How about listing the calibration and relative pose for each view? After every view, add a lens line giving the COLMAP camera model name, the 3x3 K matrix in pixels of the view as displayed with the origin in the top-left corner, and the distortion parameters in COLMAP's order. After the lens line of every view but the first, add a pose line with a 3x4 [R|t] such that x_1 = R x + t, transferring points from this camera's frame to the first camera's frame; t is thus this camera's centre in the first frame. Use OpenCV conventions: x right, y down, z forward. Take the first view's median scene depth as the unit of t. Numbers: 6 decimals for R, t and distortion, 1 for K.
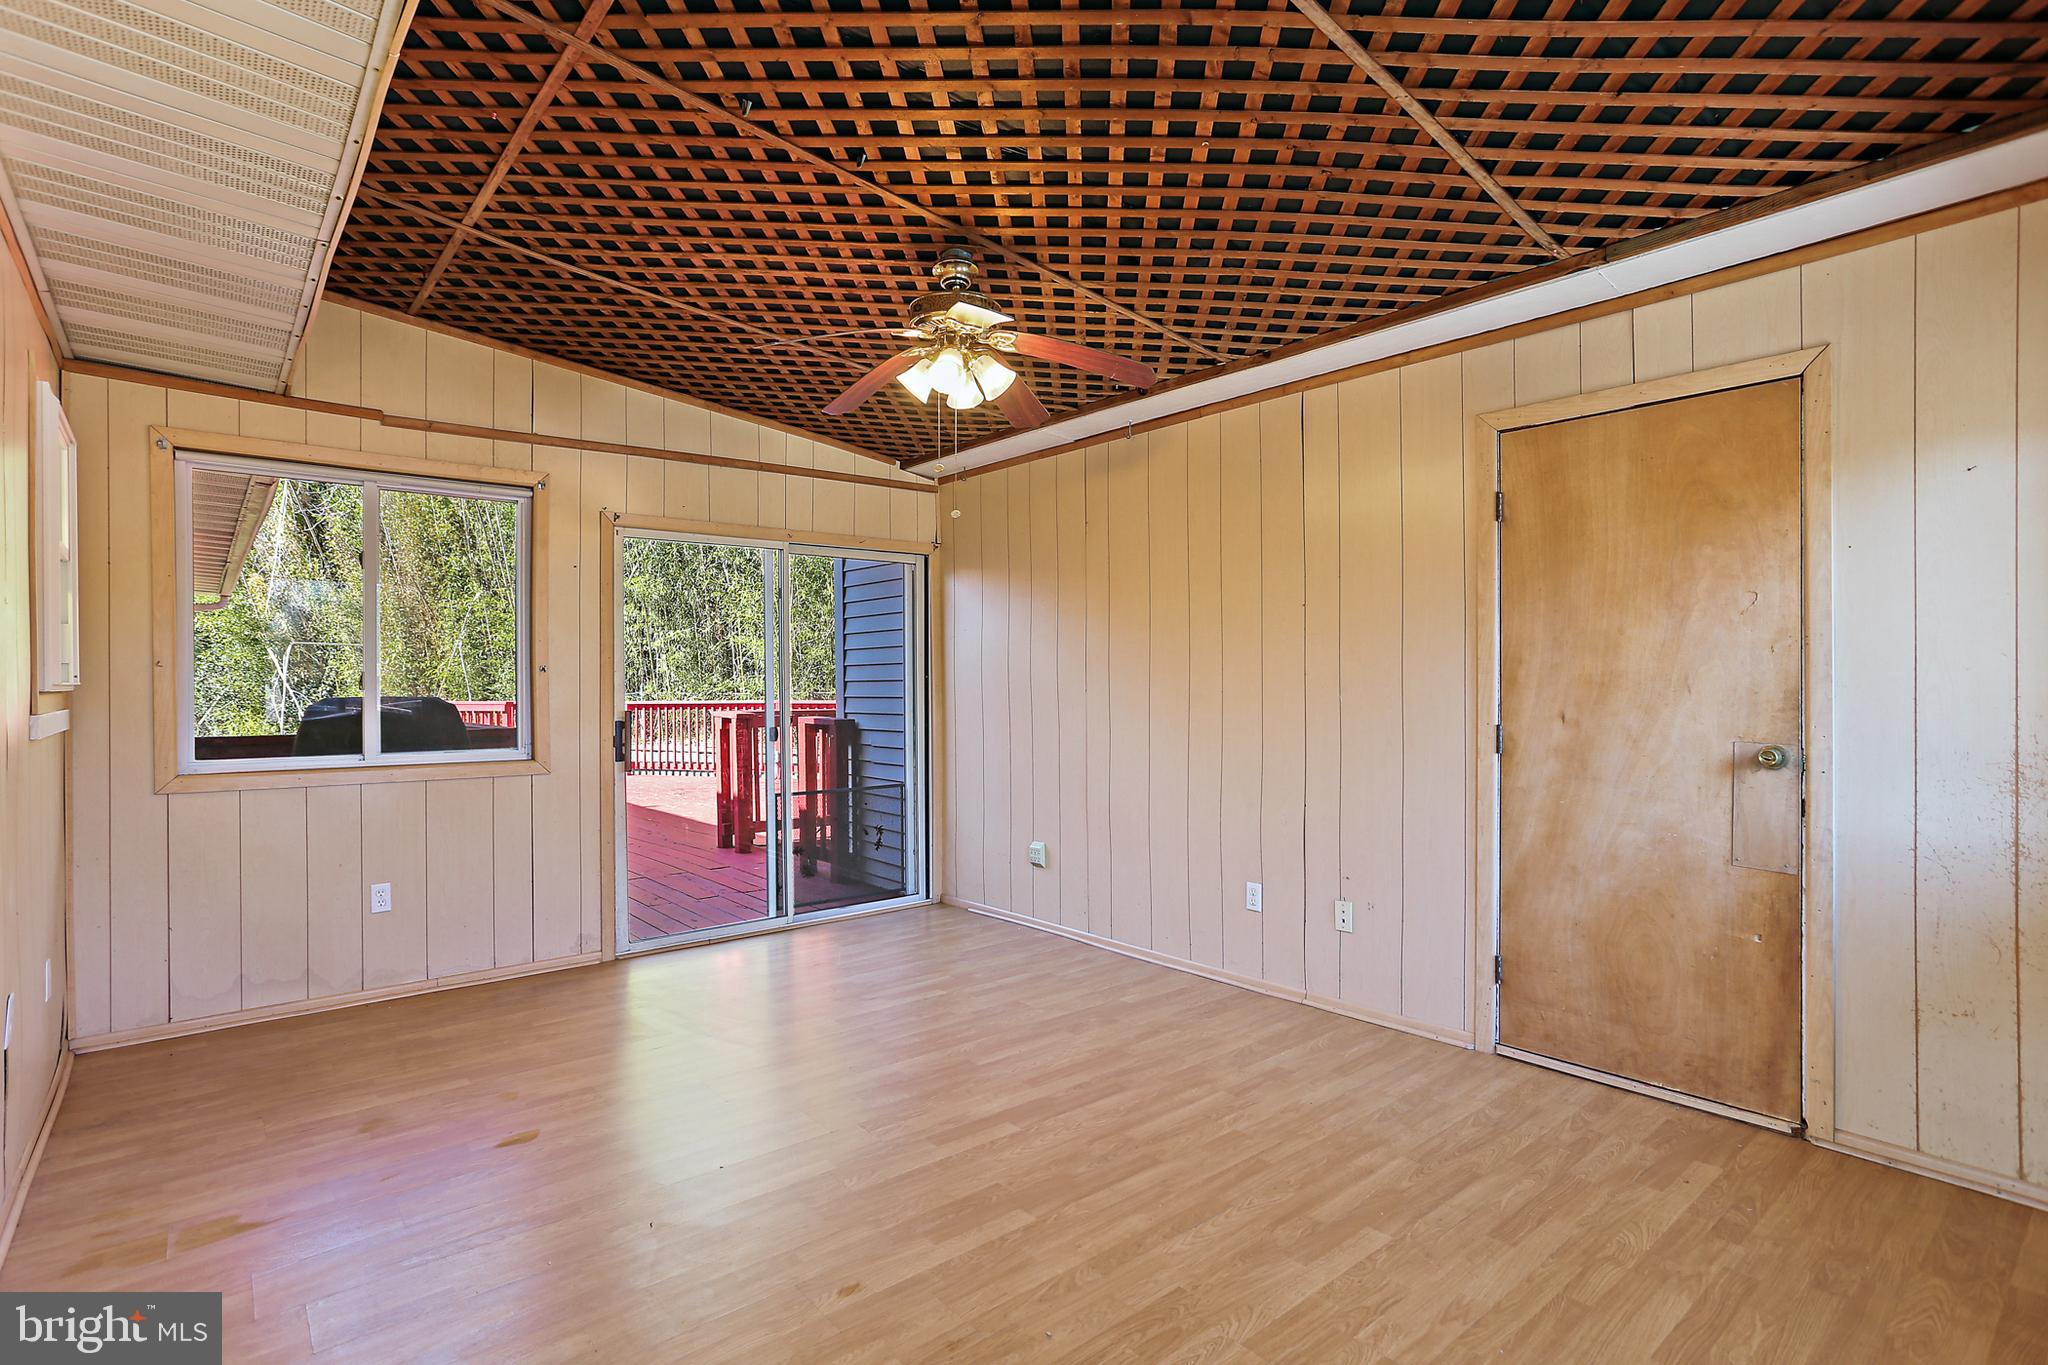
lens RADIAL K [[1018.1, 0, 1024.0], [0, 1018.1, 682.5], [0, 0, 1]] dist [-0.002772, 0.000043]
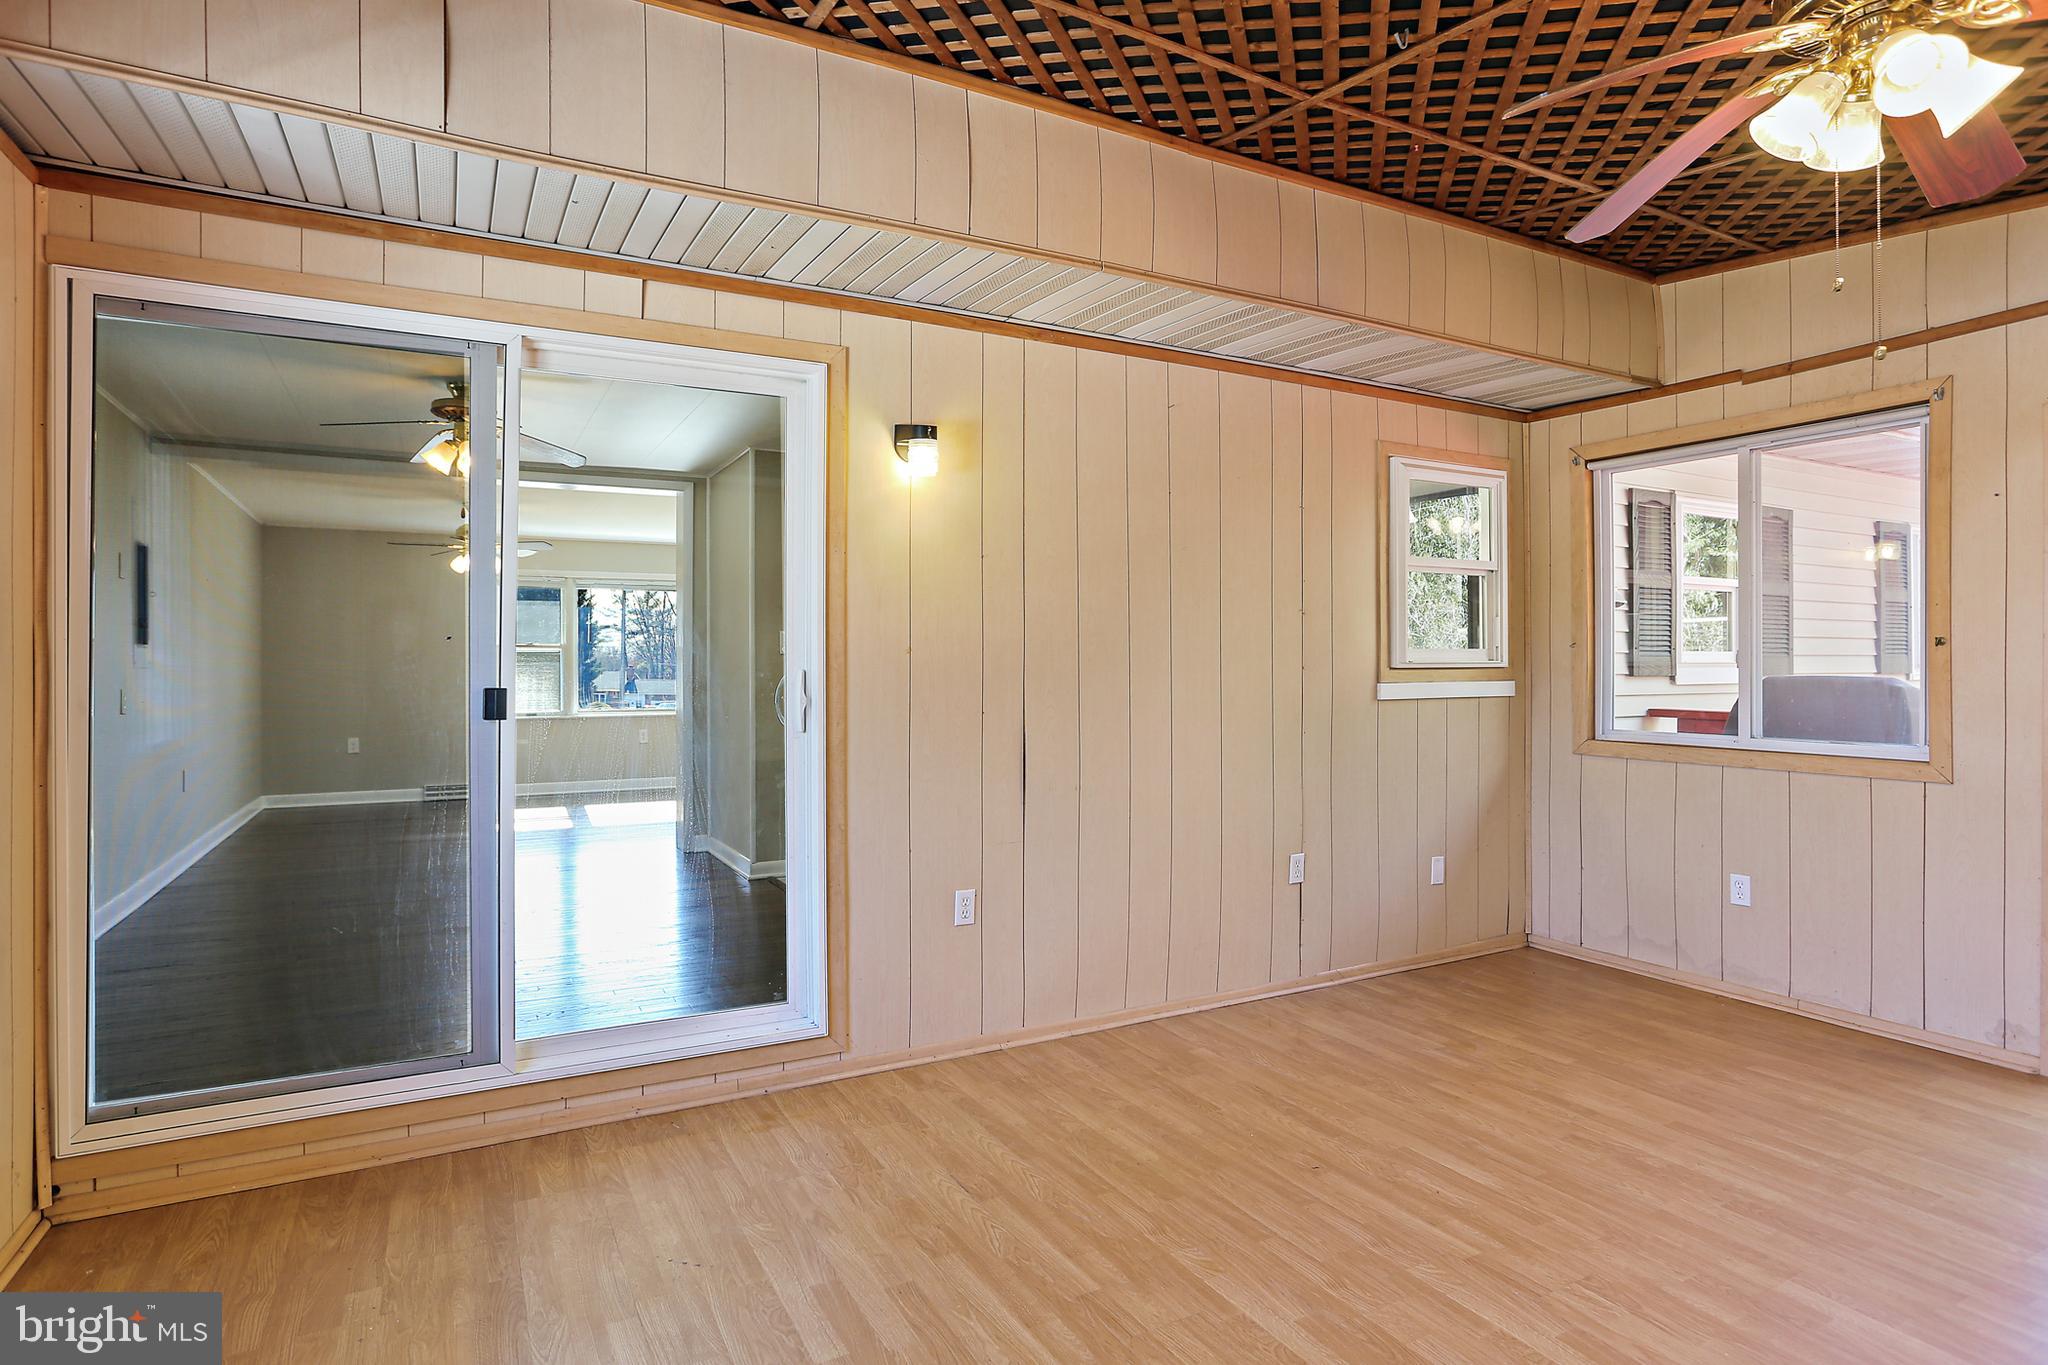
lens RADIAL K [[1104.3, 0, 1024.0], [0, 1104.3, 682.5], [0, 0, 1]] dist [0.000486, -0.000102]
pose [[-0.202309, 0.018748, -0.979142, 0.539668], [0.002287, 0.999823, 0.018672, -0.000398], [0.979319, 0.001538, -0.202316, 0.608285]]
